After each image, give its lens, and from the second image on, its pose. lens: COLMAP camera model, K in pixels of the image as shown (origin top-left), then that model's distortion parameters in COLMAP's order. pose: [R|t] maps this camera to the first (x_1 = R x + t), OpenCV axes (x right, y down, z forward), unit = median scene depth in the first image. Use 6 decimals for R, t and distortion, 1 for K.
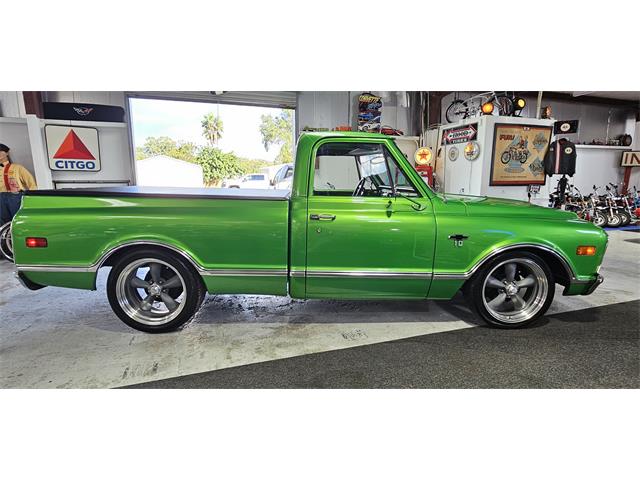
lens RADIAL K [[343.5, 0, 316.6], [0, 343.5, 238.5], [0, 0, 1]] dist [-0.002266, -0.000269]
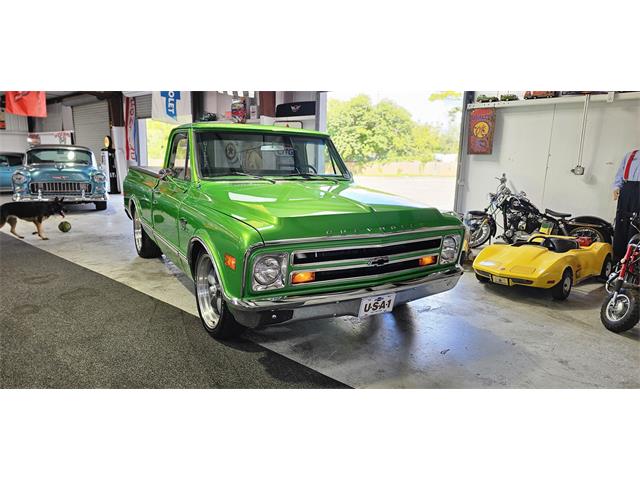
lens RADIAL K [[433.1, 0, 320.0], [0, 433.1, 240.0], [0, 0, 1]] dist [0.091504, -0.104449]
pose [[0.487711, 0.166767, -0.856929, 0.858692], [-0.172955, 0.980586, 0.092397, -0.067937], [0.855702, 0.103147, 0.507085, 0.339386]]
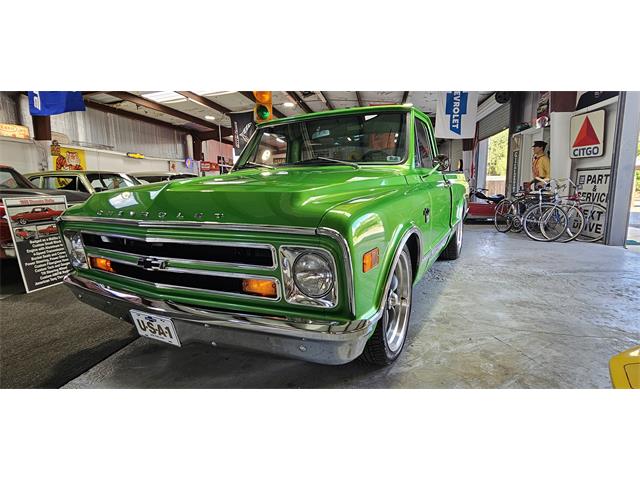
lens RADIAL K [[343.5, 0, 316.6], [0, 343.5, 238.5], [0, 0, 1]] dist [-0.002266, -0.000269]
pose [[-0.502632, 0.138231, -0.853378, 0.609269], [-0.133247, 0.962950, 0.234461, -0.110111], [0.854170, 0.231557, -0.465590, 0.924130]]
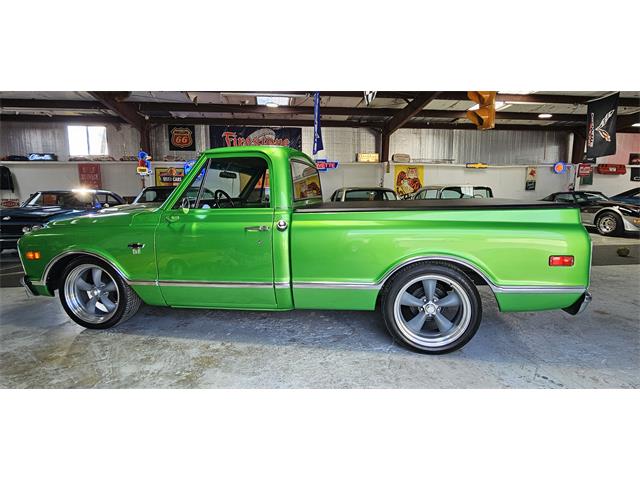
lens RADIAL K [[347.1, 0, 321.0], [0, 347.1, 236.2], [0, 0, 1]] dist [-0.002509, -0.000386]
pose [[-0.978400, -0.024226, 0.205298, -0.186860], [0.038579, 0.954264, 0.296464, -0.221023], [-0.203091, 0.297981, -0.932717, 1.266199]]
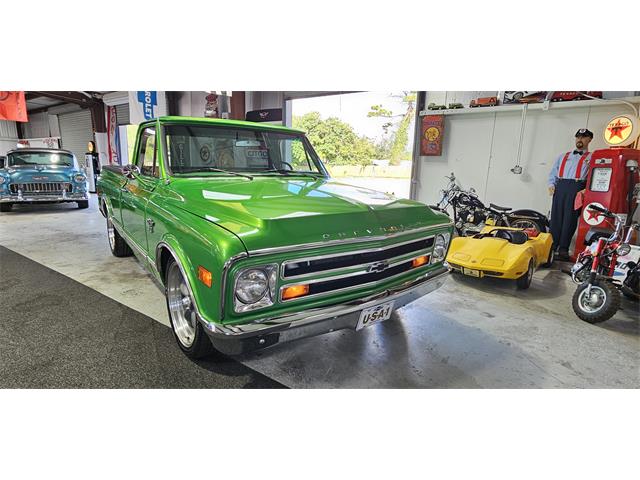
lens RADIAL K [[347.1, 0, 321.0], [0, 347.1, 236.2], [0, 0, 1]] dist [-0.002509, -0.000386]
pose [[0.585645, 0.174261, -0.791614, 0.696448], [-0.163542, 0.981935, 0.095167, -0.063571], [0.793898, 0.073728, 0.603564, 0.395318]]
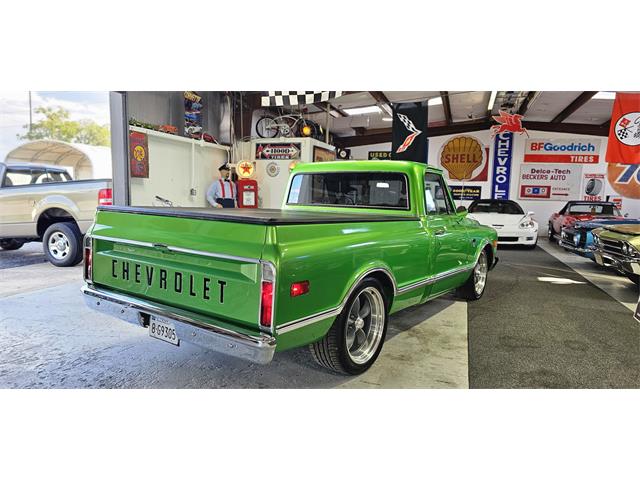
lens RADIAL K [[433.1, 0, 320.0], [0, 433.1, 240.0], [0, 0, 1]] dist [0.091504, -0.104449]
pose [[0.603586, -0.068689, 0.794334, -0.723726], [0.108648, 0.994074, 0.003403, -0.041622], [-0.789861, 0.084249, 0.607472, 0.186313]]
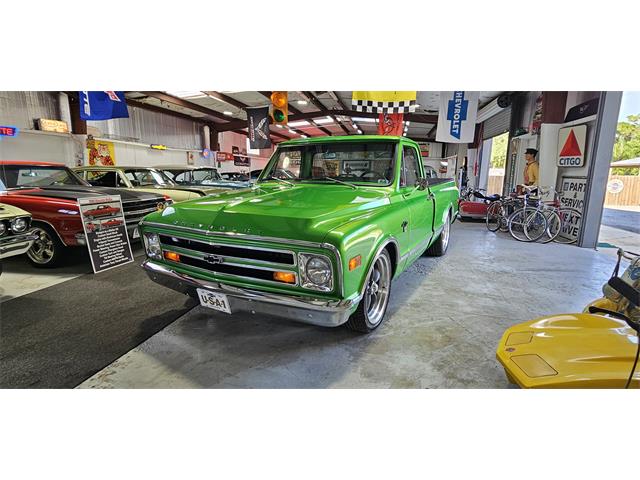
lens RADIAL K [[343.5, 0, 316.6], [0, 343.5, 238.5], [0, 0, 1]] dist [-0.002266, -0.000269]
pose [[-0.528047, 0.155710, -0.834818, 0.727763], [-0.155530, 0.948687, 0.275325, -0.169829], [0.834852, 0.275224, -0.476733, 0.988746]]
